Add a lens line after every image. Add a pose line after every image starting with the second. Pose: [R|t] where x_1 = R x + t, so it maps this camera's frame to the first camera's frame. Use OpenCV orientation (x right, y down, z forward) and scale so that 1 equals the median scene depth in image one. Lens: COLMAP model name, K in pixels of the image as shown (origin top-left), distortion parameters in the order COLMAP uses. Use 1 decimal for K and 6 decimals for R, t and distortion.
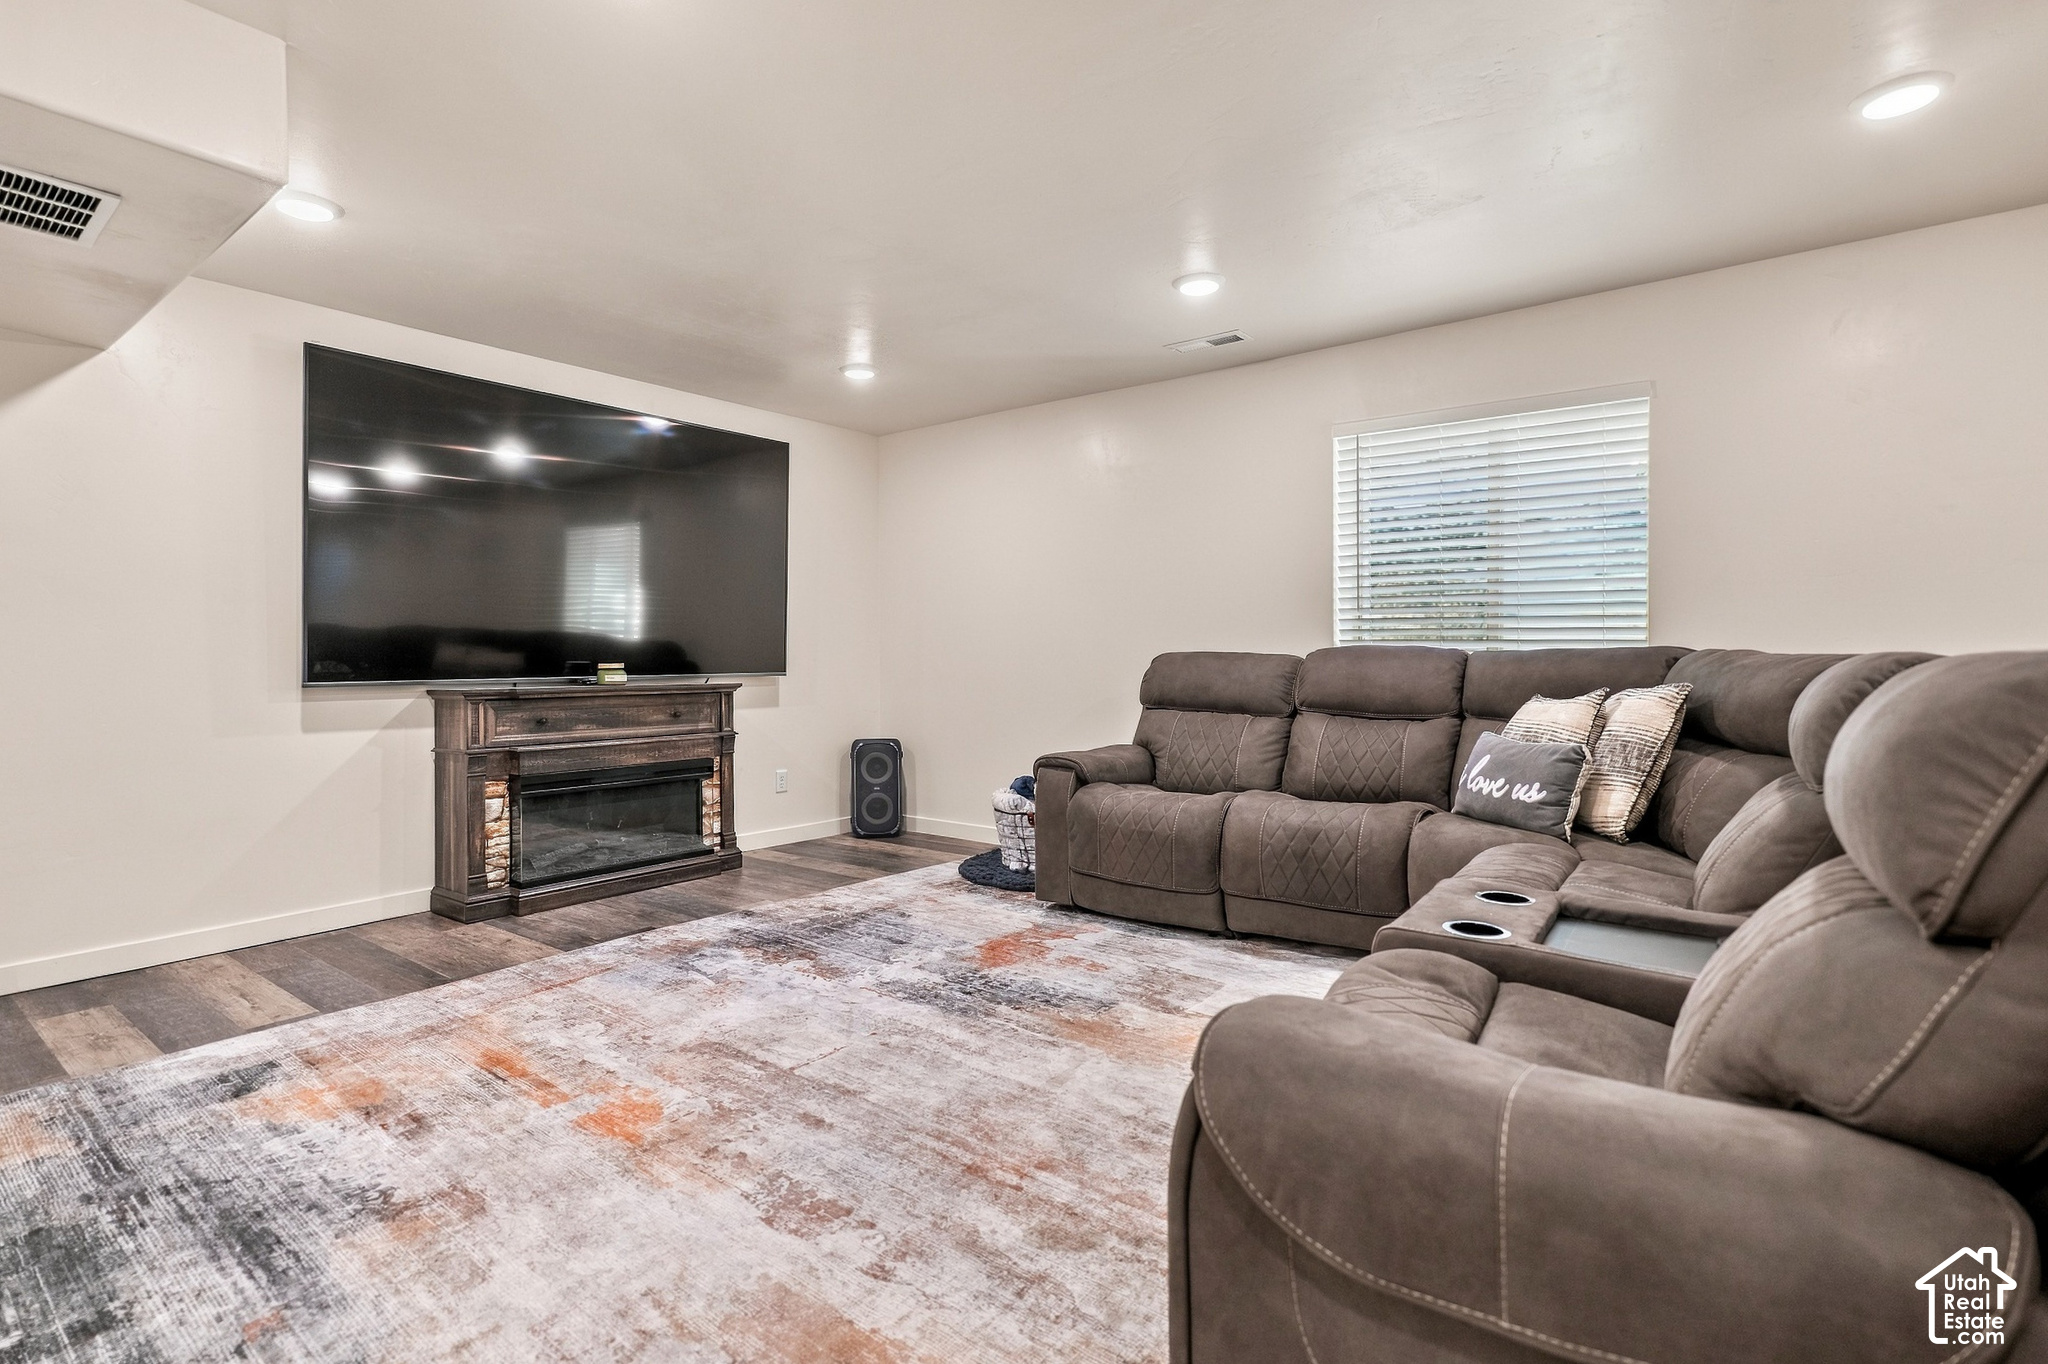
lens RADIAL K [[958.4, 0, 982.4], [0, 958.4, 667.6], [0, 0, 1]] dist [-0.001640, 0.003036]
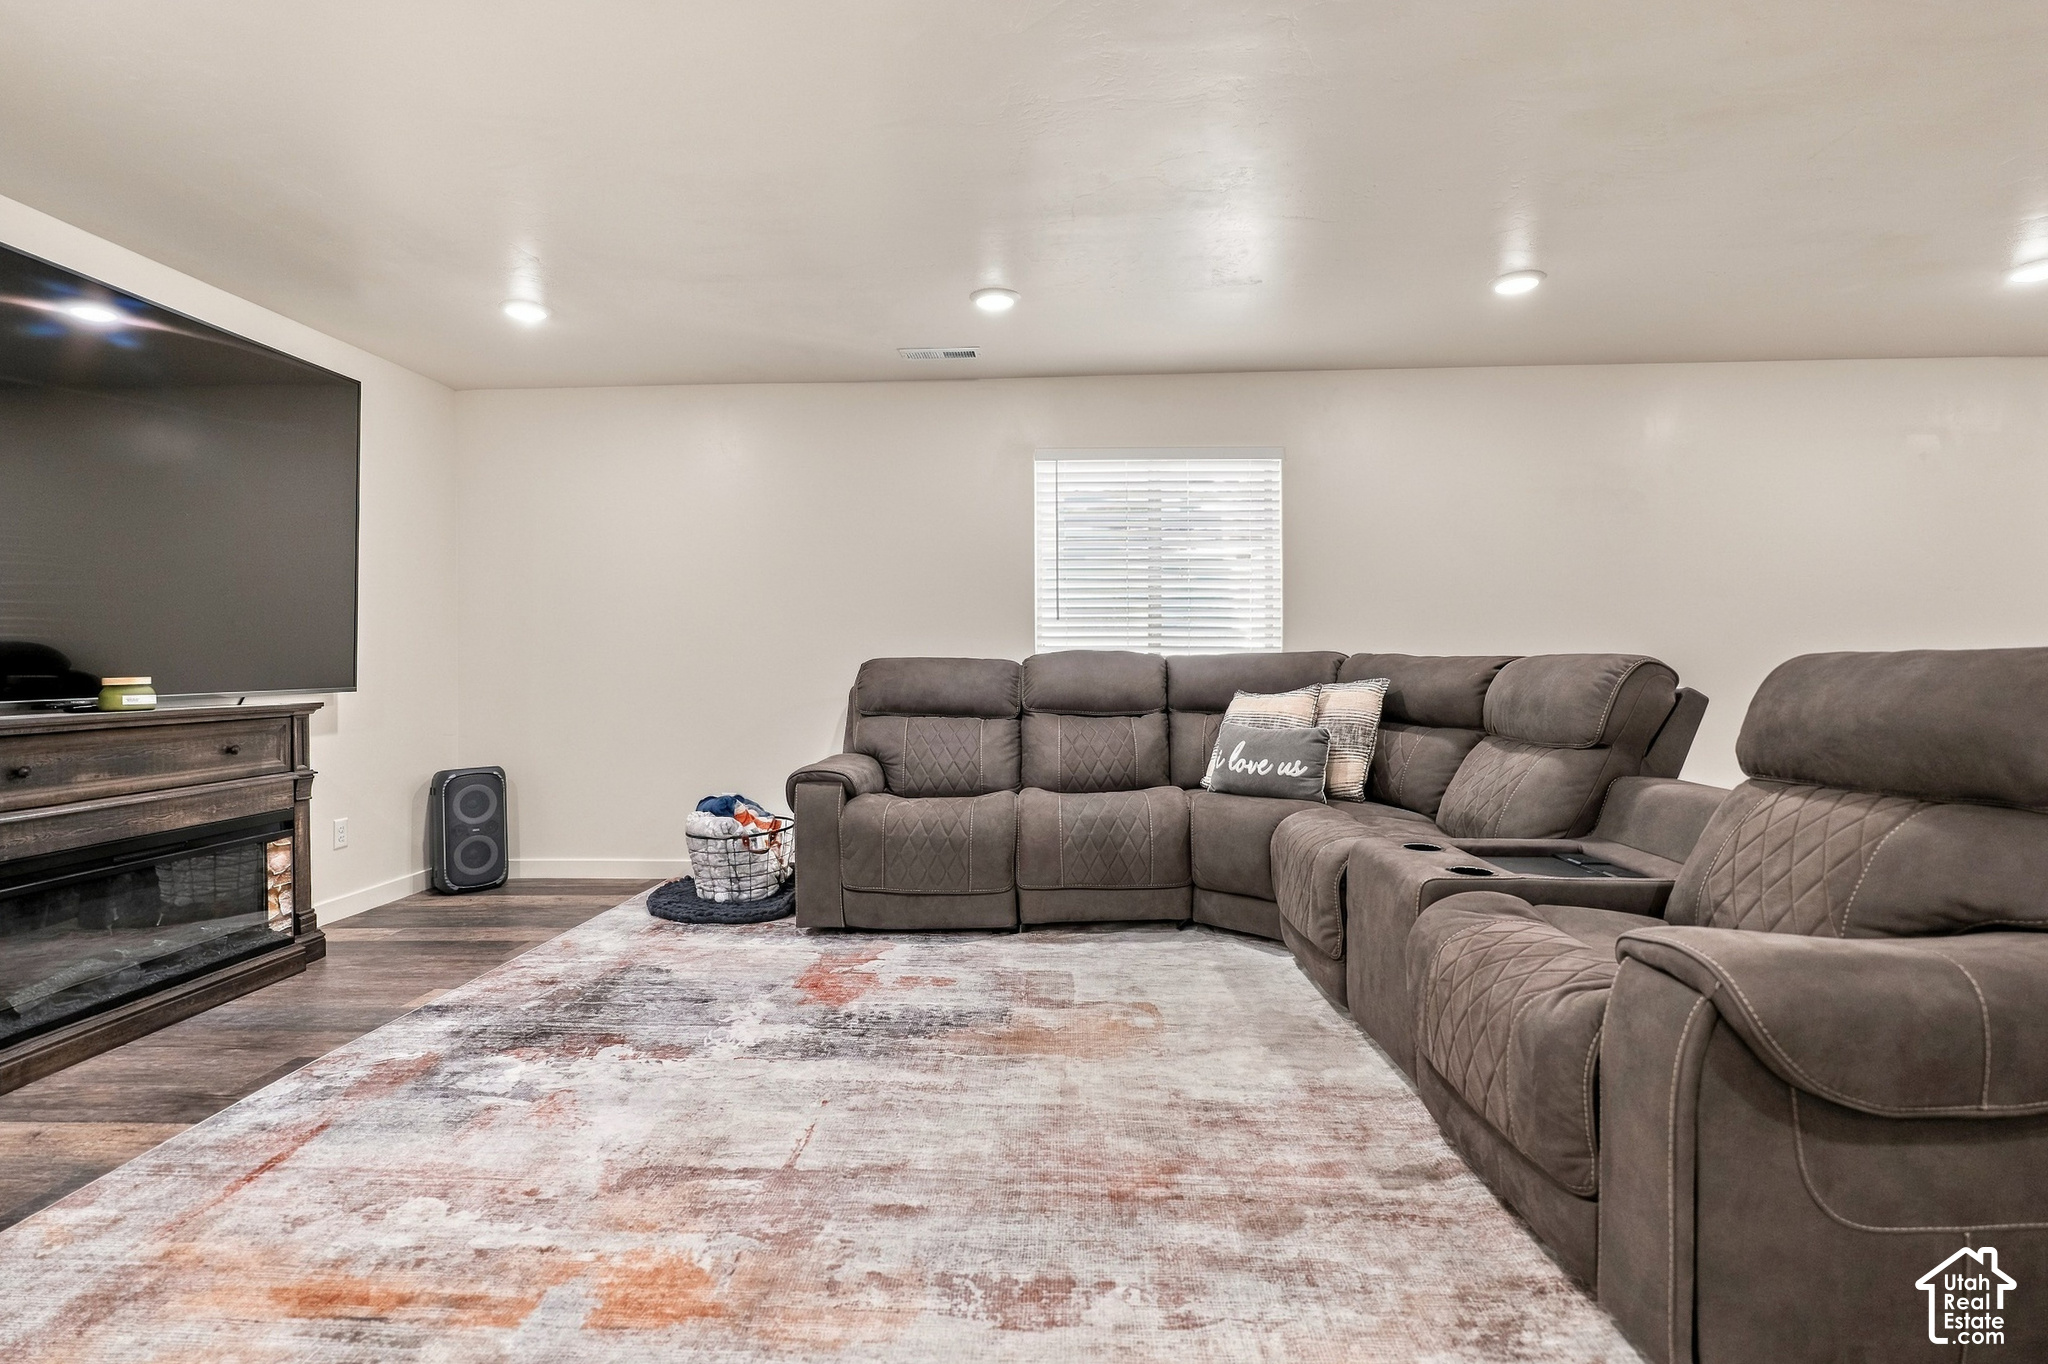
lens RADIAL K [[958.4, 0, 1014.6], [0, 958.4, 674.4], [0, 0, 1]] dist [-0.001640, 0.003036]
pose [[0.818514, -0.012250, 0.574356, -0.346373], [0.013333, 0.999908, 0.002326, 0.000312], [-0.574331, 0.005754, 0.818603, 0.149954]]
